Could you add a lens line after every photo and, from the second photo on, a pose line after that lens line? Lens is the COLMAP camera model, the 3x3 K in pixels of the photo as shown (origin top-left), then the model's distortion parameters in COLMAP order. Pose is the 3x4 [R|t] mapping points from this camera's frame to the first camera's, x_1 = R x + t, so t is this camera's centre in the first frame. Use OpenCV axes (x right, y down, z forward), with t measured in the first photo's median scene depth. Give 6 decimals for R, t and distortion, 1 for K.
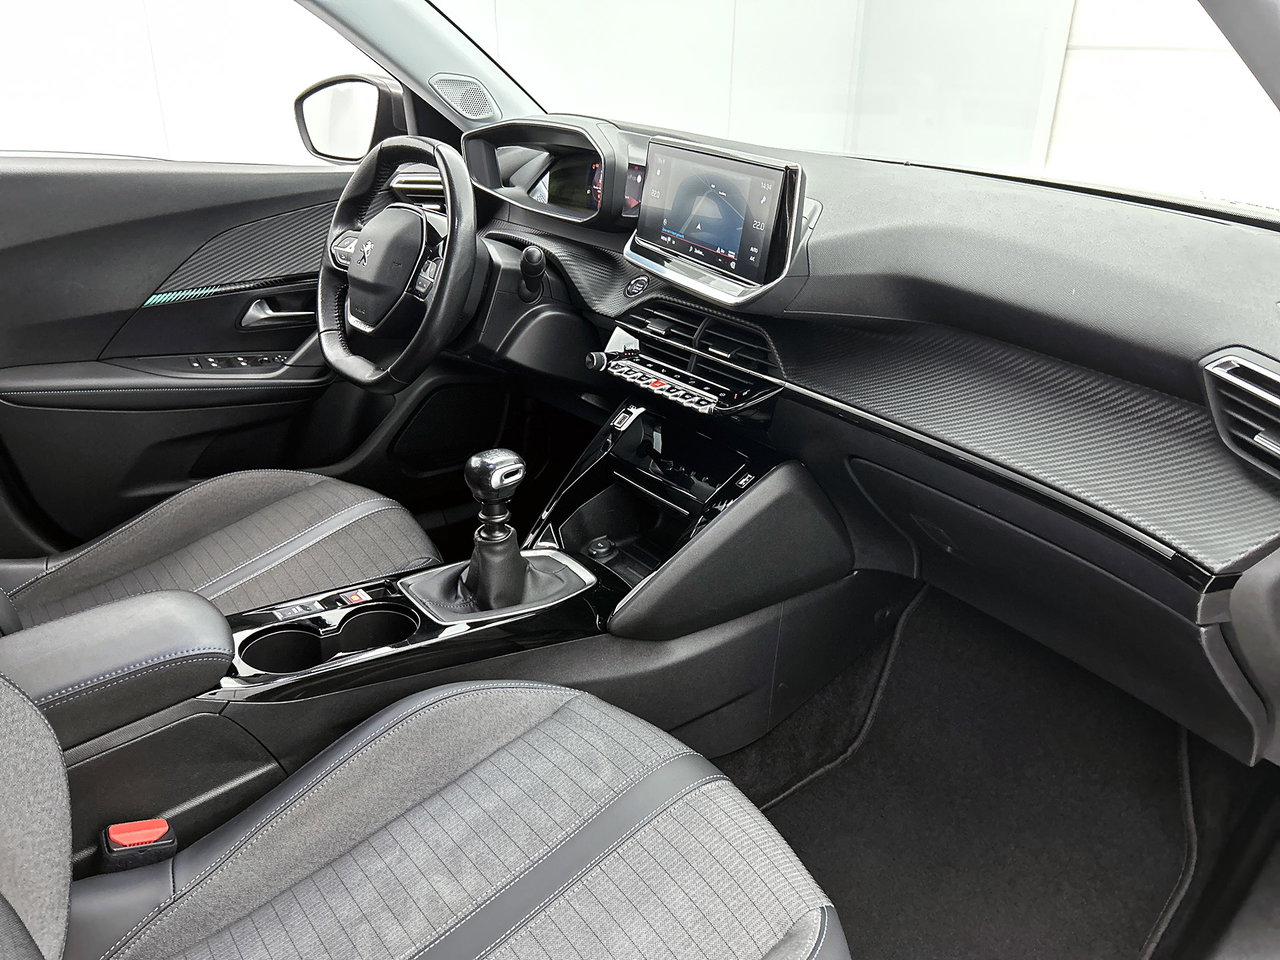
lens RADIAL K [[974.8, 0, 644.8], [0, 974.8, 477.1], [0, 0, 1]] dist [0.025319, -0.004881]
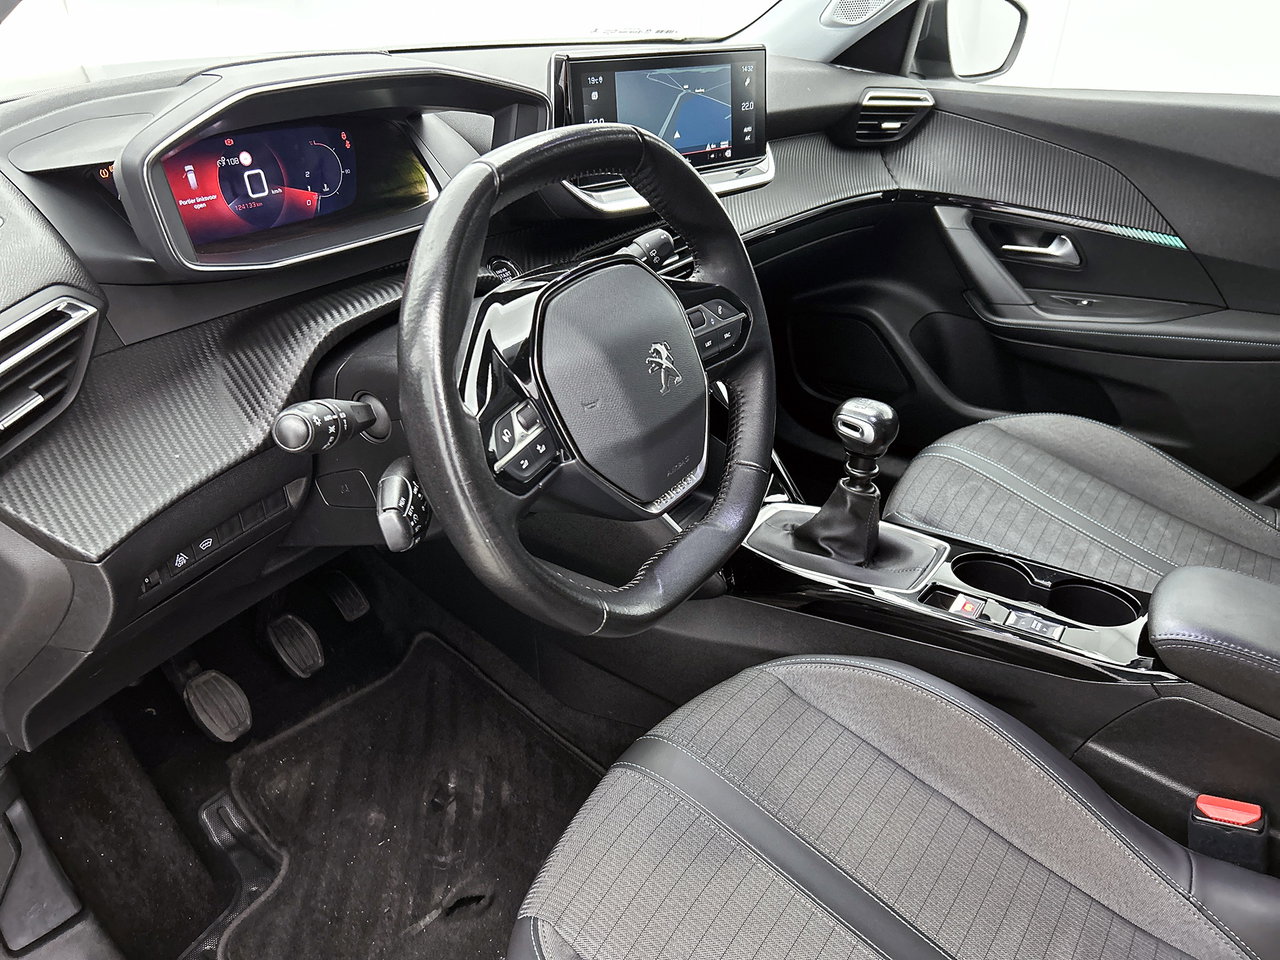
lens RADIAL K [[974.8, 0, 642.6], [0, 974.8, 476.9], [0, 0, 1]] dist [0.025319, -0.004881]
pose [[-0.321701, -0.486274, 0.812432, -0.916674], [0.341947, 0.740467, 0.578602, -0.612398], [-0.882938, 0.463946, -0.071929, 1.353533]]
